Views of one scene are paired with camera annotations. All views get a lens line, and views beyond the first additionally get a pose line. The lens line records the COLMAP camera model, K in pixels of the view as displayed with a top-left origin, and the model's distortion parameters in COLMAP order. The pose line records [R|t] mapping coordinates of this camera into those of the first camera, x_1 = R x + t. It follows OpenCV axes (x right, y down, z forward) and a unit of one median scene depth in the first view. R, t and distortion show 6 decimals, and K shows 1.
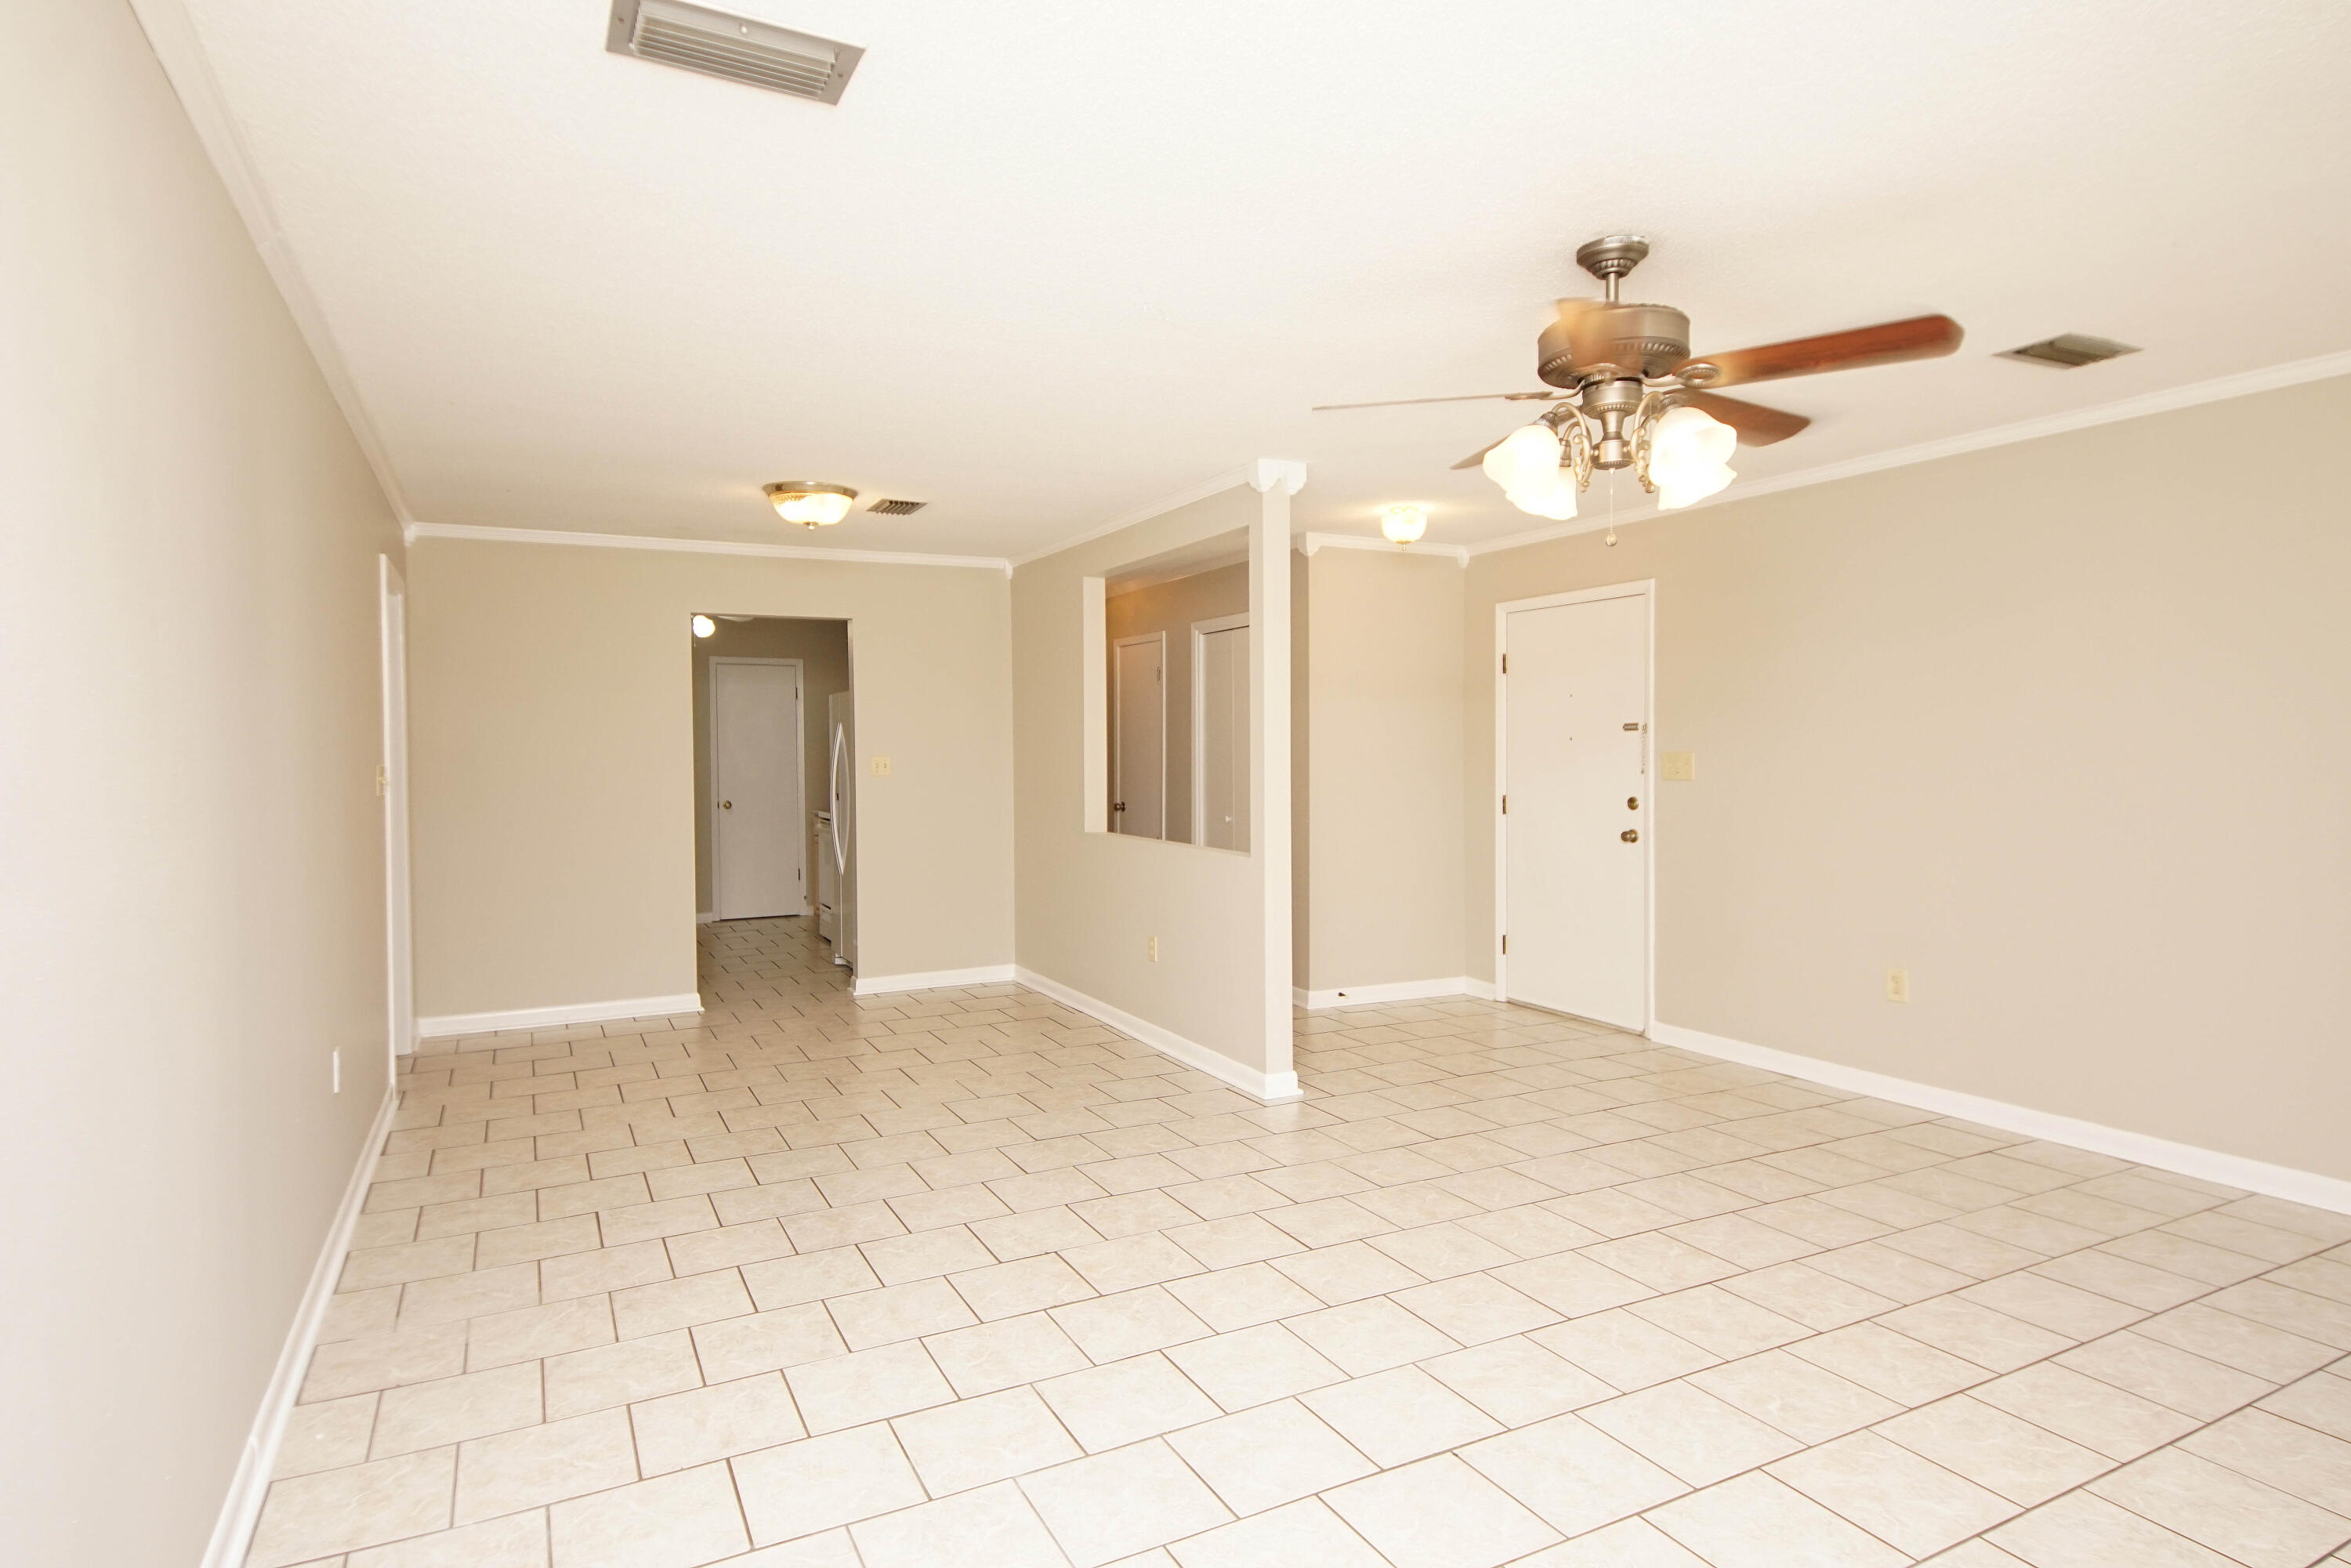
lens RADIAL K [[1267.9, 0, 1160.4], [0, 1267.9, 764.1], [0, 0, 1]] dist [0.029569, -0.019565]
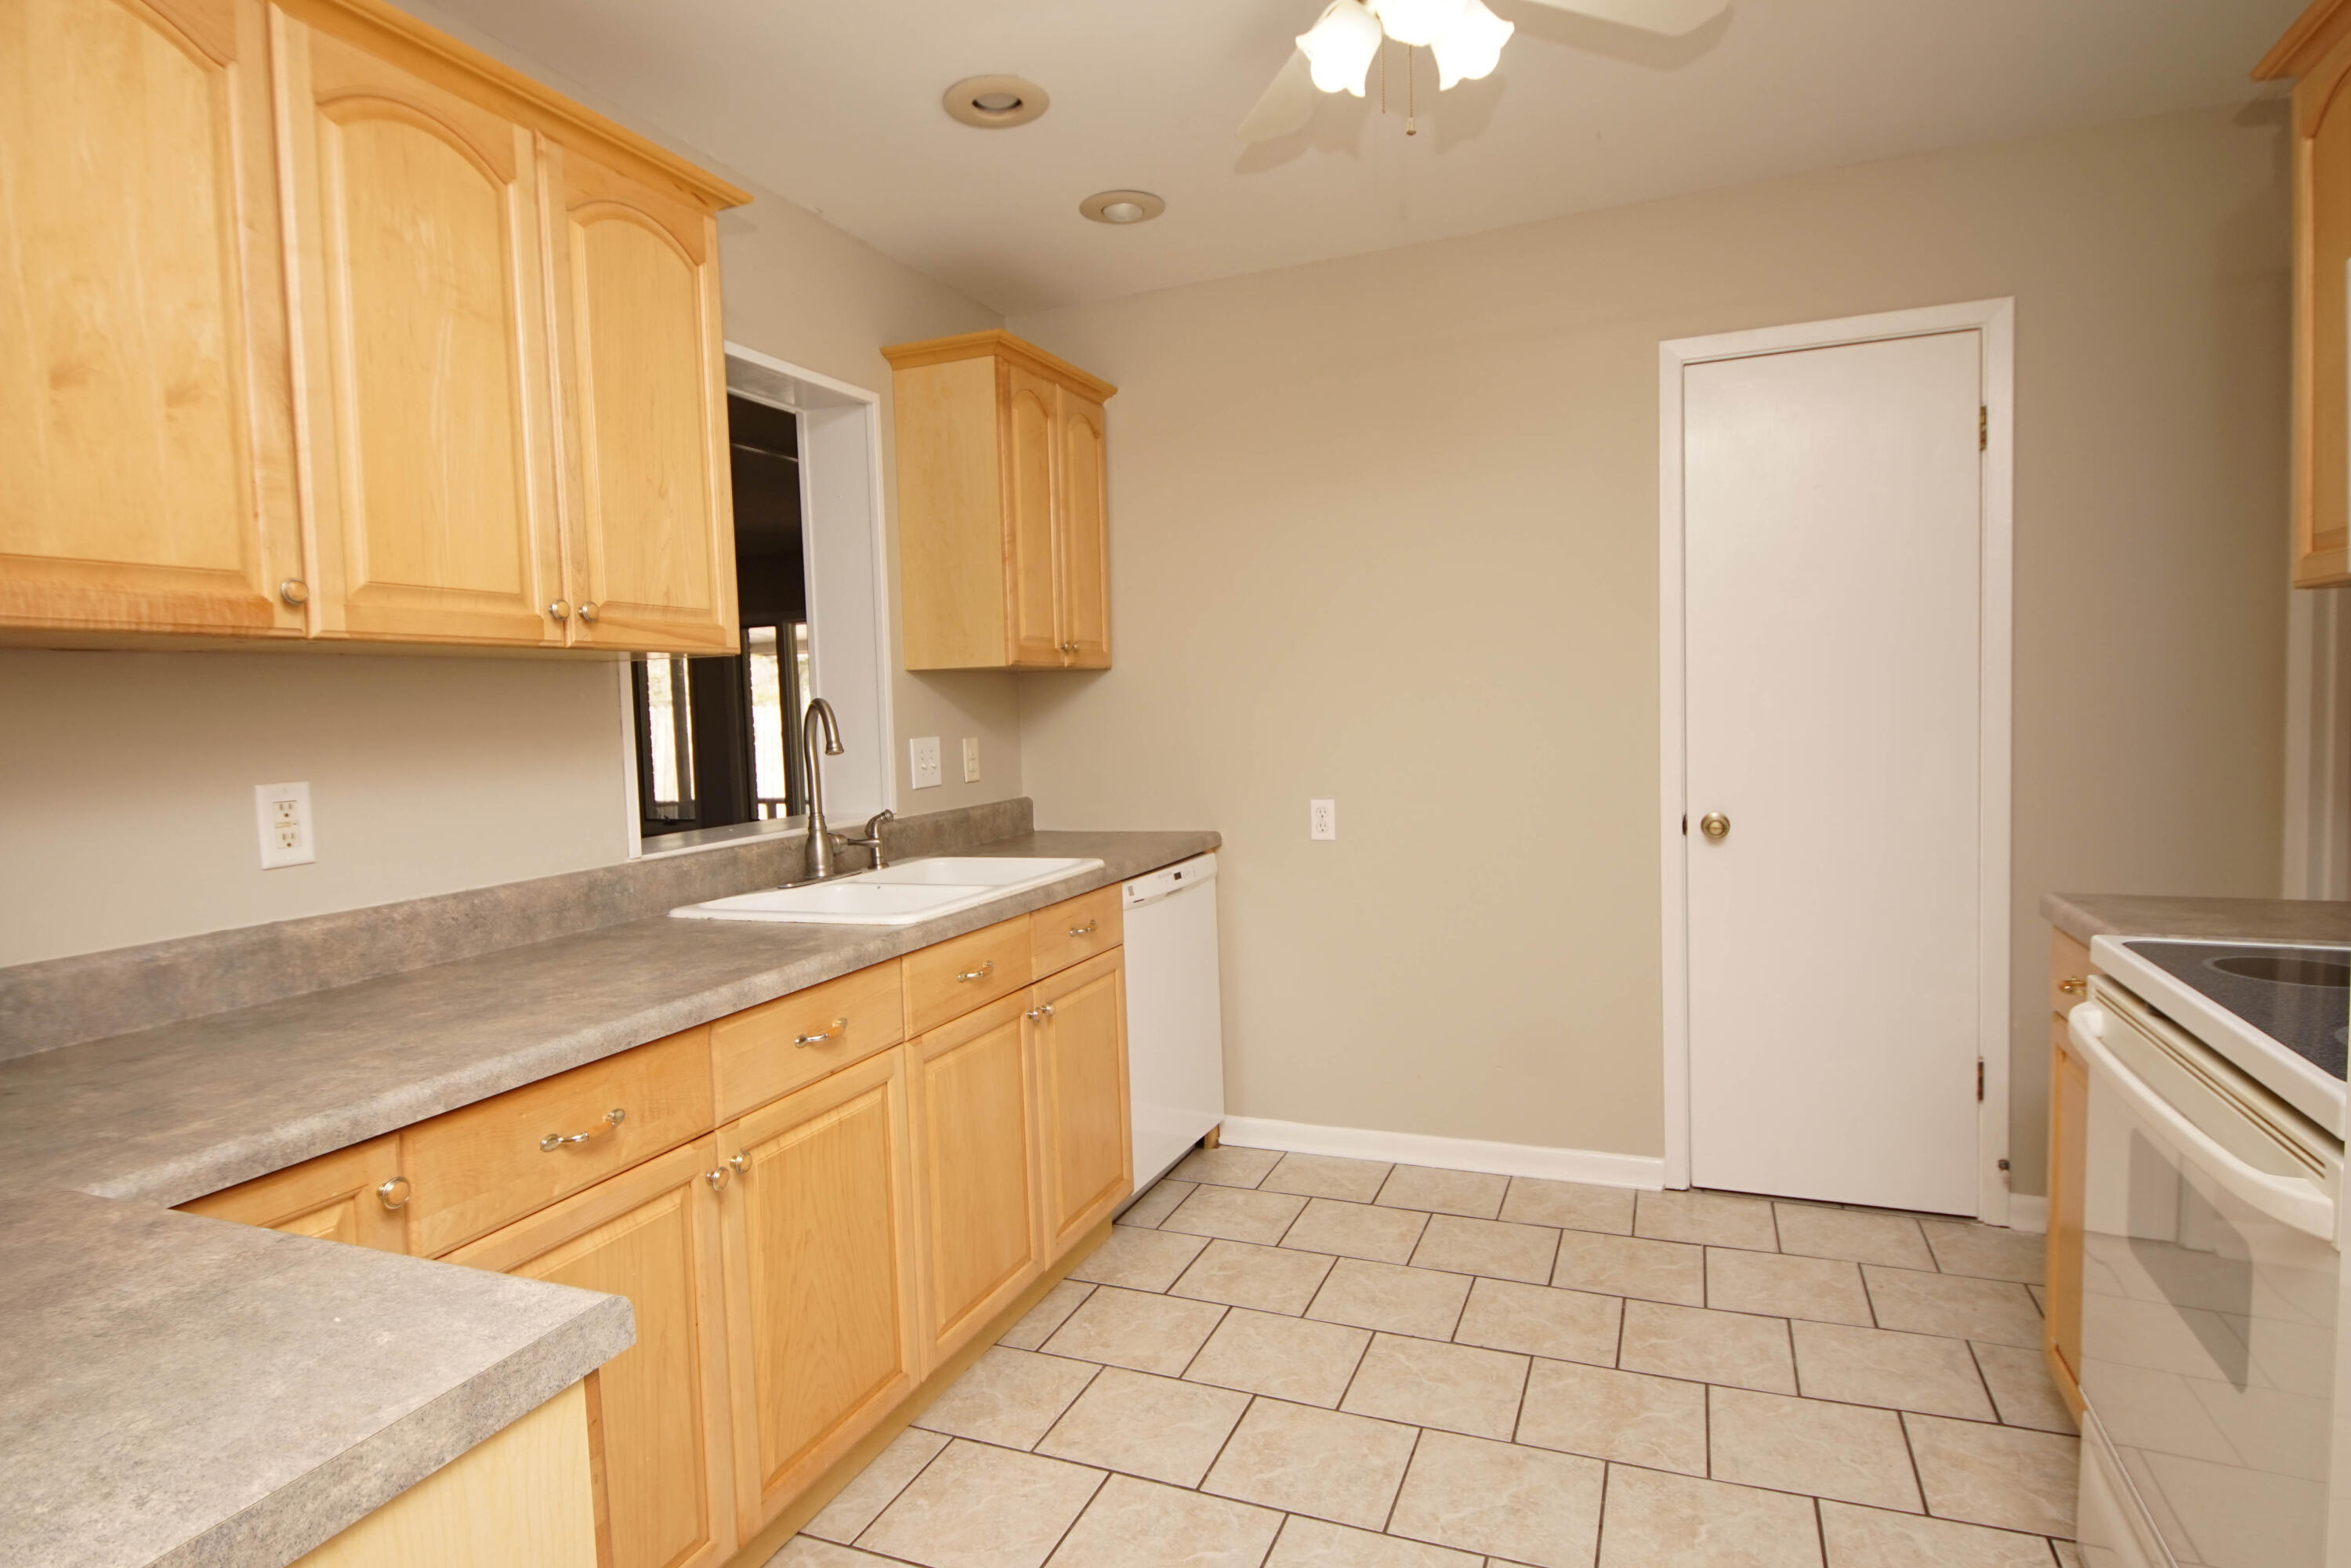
lens RADIAL K [[1267.9, 0, 1141.4], [0, 1267.9, 782.8], [0, 0, 1]] dist [0.029569, -0.019565]
pose [[0.645277, 0.035082, -0.763143, -0.321128], [0.018780, 0.997915, 0.061754, -0.000910], [0.763718, -0.054180, 0.643272, 1.152213]]
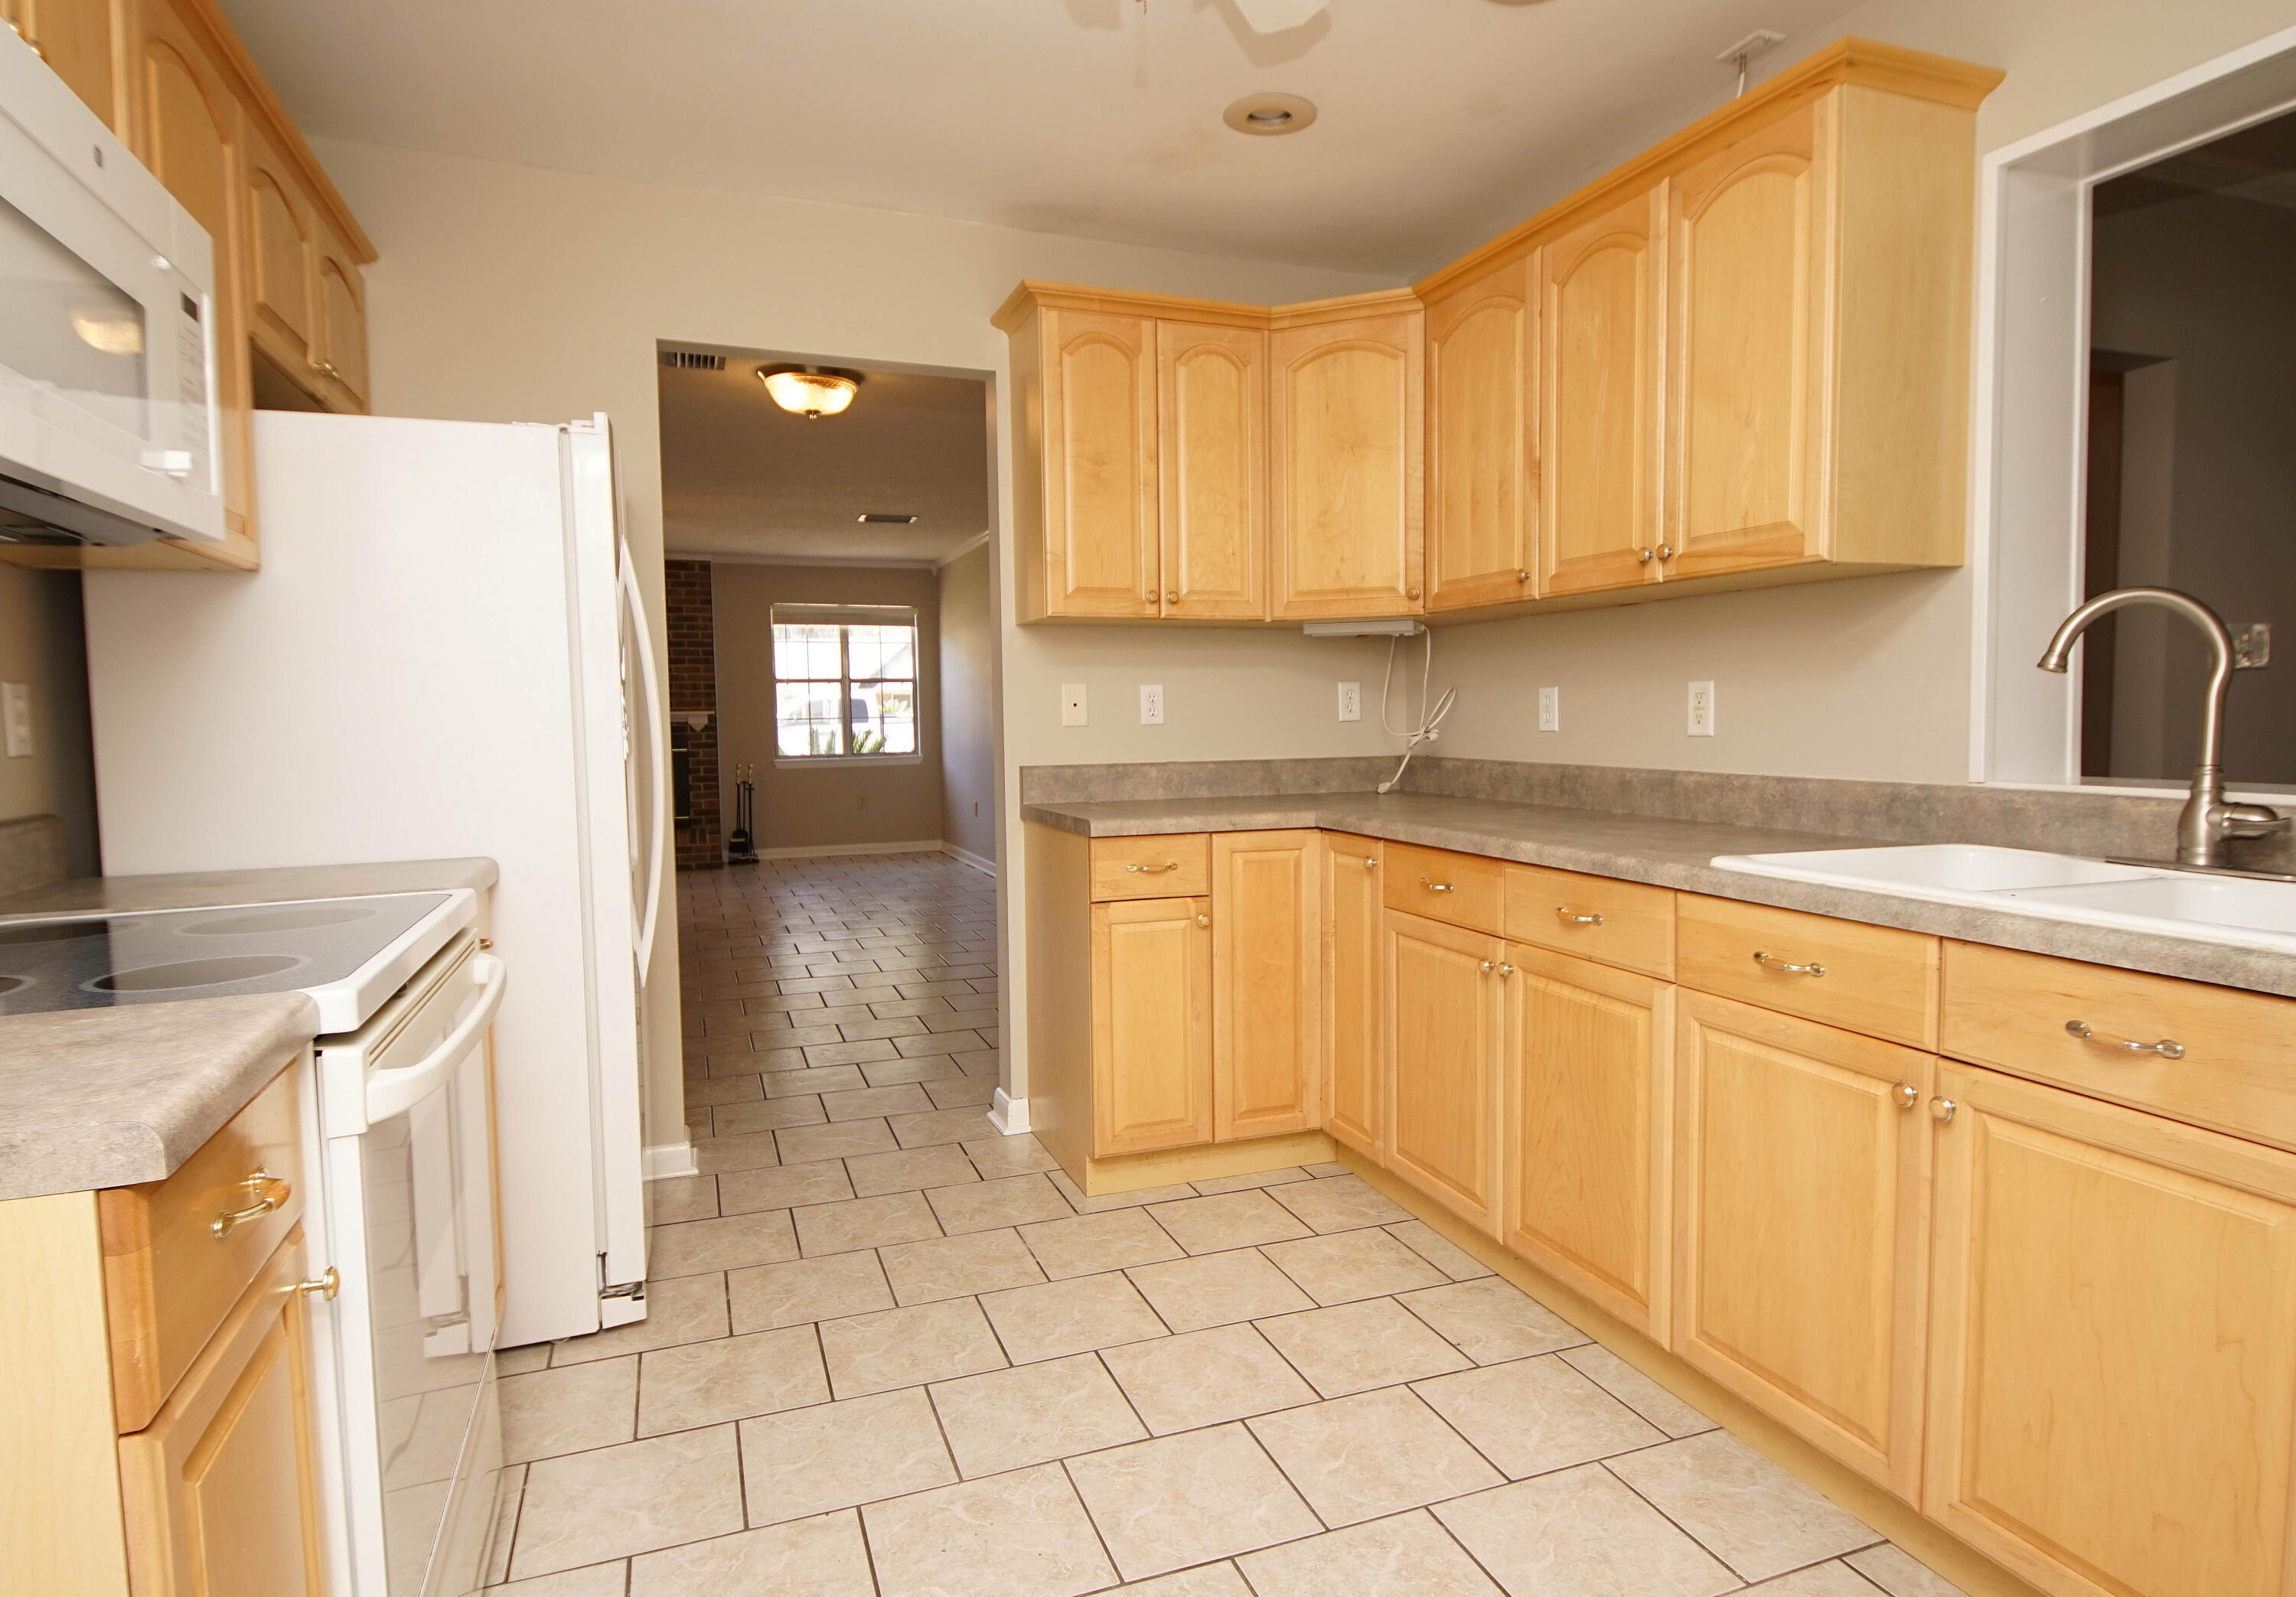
lens RADIAL K [[1298.6, 0, 1167.4], [0, 1298.6, 799.8], [0, 0, 1]] dist [0.019800, -0.018837]
pose [[-0.994070, 0.013257, 0.107928, -0.544966], [0.021940, 0.996580, 0.079672, 0.015219], [-0.106502, 0.081568, -0.990961, 1.685589]]
